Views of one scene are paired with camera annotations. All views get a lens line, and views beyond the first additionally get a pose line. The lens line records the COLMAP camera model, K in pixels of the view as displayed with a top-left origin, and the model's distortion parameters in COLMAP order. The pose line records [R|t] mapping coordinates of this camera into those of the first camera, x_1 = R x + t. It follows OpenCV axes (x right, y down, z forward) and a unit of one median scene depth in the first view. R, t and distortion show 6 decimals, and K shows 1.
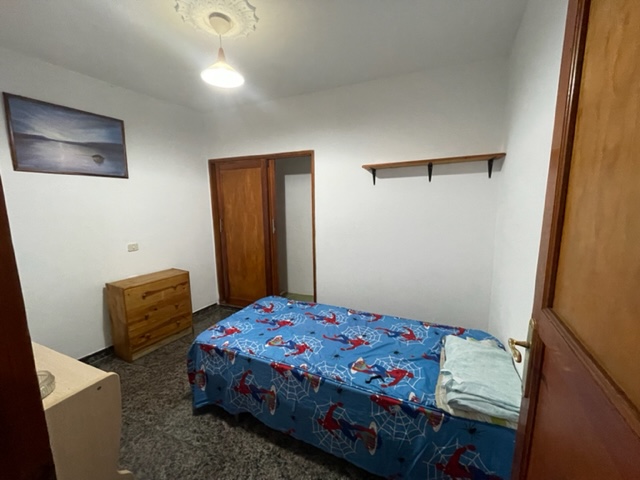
lens RADIAL K [[264.4, 0, 320.0], [0, 264.4, 240.0], [0, 0, 1]] dist [-0.000702, 0.000158]
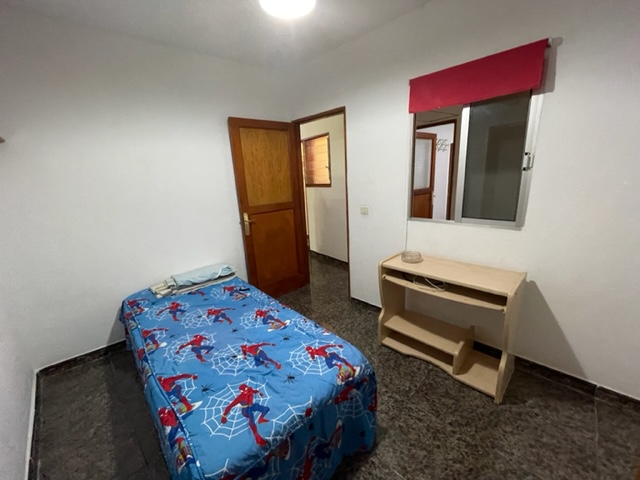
lens RADIAL K [[264.4, 0, 320.0], [0, 264.4, 240.0], [0, 0, 1]] dist [-0.000702, 0.000158]
pose [[-0.921534, -0.028280, 0.387266, -0.652322], [0.125271, 0.922363, 0.365449, -0.227477], [-0.367535, 0.385287, -0.846447, 1.593928]]
